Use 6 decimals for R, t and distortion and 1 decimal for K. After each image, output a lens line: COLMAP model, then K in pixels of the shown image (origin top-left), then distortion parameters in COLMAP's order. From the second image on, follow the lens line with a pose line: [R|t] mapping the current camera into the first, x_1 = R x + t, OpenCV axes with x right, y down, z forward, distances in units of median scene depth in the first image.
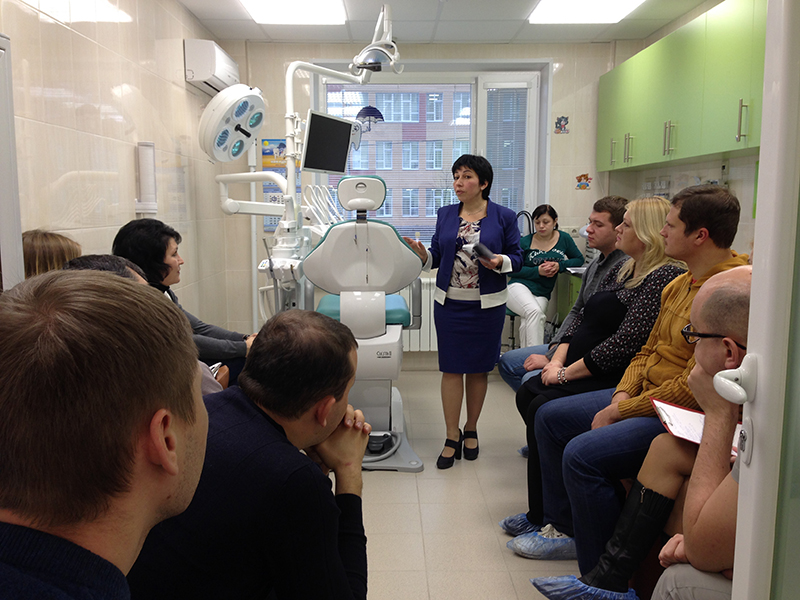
lens RADIAL K [[748.7, 0, 400.0], [0, 748.7, 300.0], [0, 0, 1]] dist [0.124109, 0.002375]
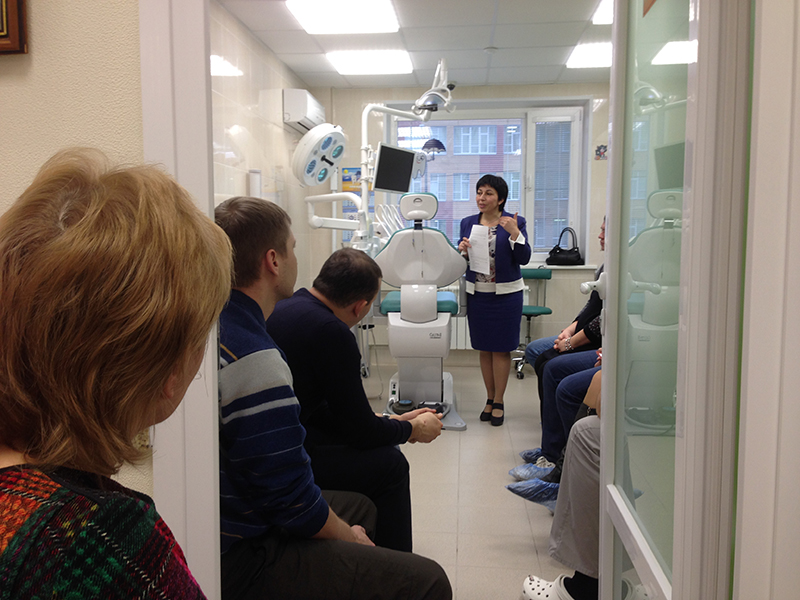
lens RADIAL K [[748.7, 0, 400.0], [0, 748.7, 300.0], [0, 0, 1]] dist [0.124109, 0.002375]
pose [[0.994754, 0.008227, -0.101965, 0.037125], [-0.012432, 0.999095, -0.040678, 0.051706], [0.101538, 0.041733, 0.993956, -0.196784]]
